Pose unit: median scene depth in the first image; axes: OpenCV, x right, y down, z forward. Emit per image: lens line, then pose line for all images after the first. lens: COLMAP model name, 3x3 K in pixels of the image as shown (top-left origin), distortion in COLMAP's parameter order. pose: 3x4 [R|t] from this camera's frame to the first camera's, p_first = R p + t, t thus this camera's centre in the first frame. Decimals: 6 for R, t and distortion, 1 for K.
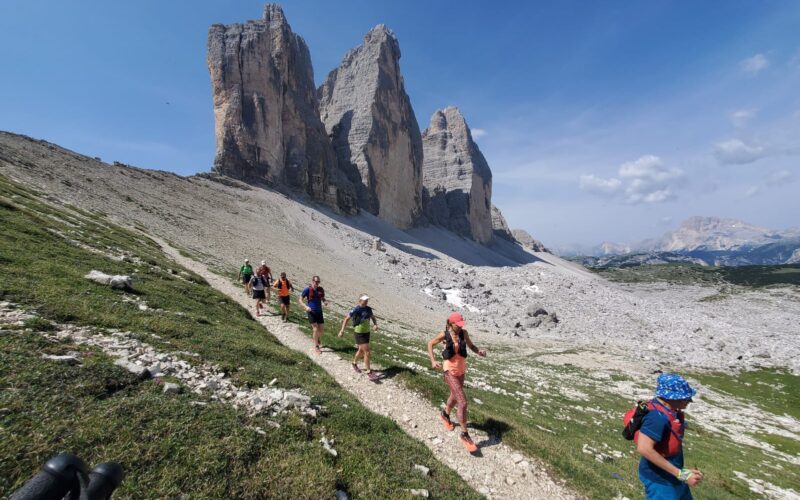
lens RADIAL K [[320.8, 0, 395.6], [0, 320.8, 263.0], [0, 0, 1]] dist [0.000631, -0.000385]
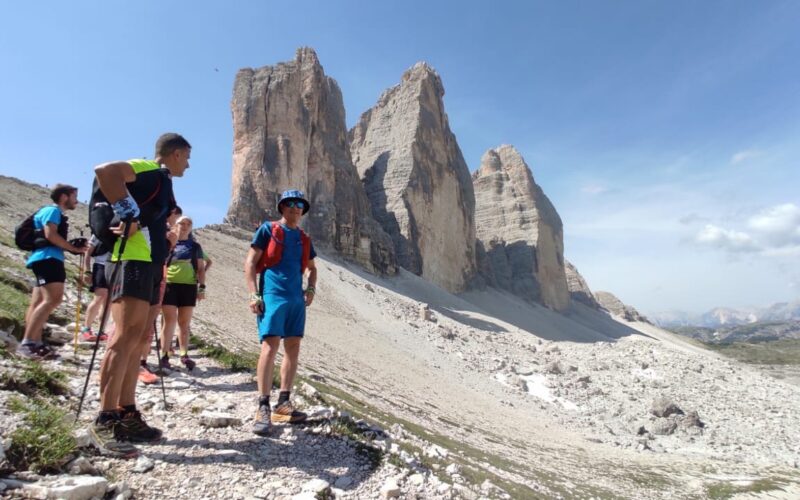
lens RADIAL K [[408.3, 0, 400.0], [0, 408.3, 250.0], [0, 0, 1]] dist [-0.077276, 0.047641]
pose [[0.995591, -0.018621, -0.091936, -0.014401], [-0.001260, 0.977354, -0.211606, 0.000203], [0.093794, 0.210789, 0.973021, 0.025614]]
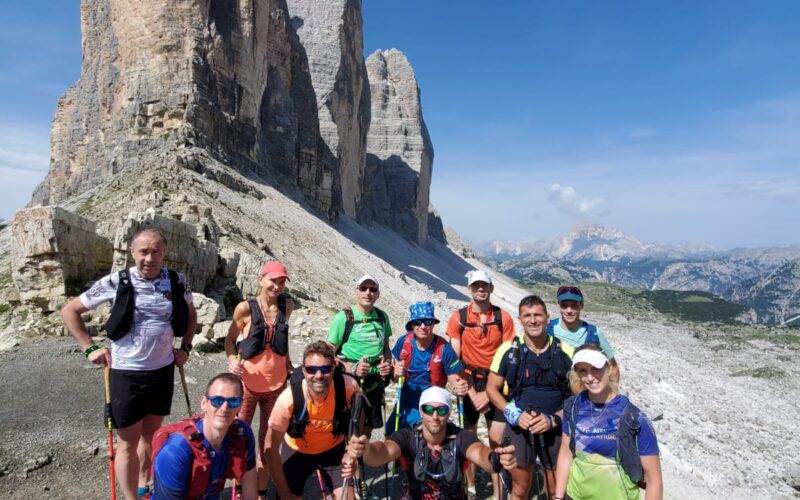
lens RADIAL K [[425.8, 0, 384.8], [0, 425.8, 250.3], [0, 0, 1]] dist [0.019832, 0.000002]
pose [[0.939247, 0.084164, 0.332764, -0.242866], [-0.088572, 0.996068, -0.001931, -0.085624], [-0.331618, -0.027660, 0.943008, 0.208682]]
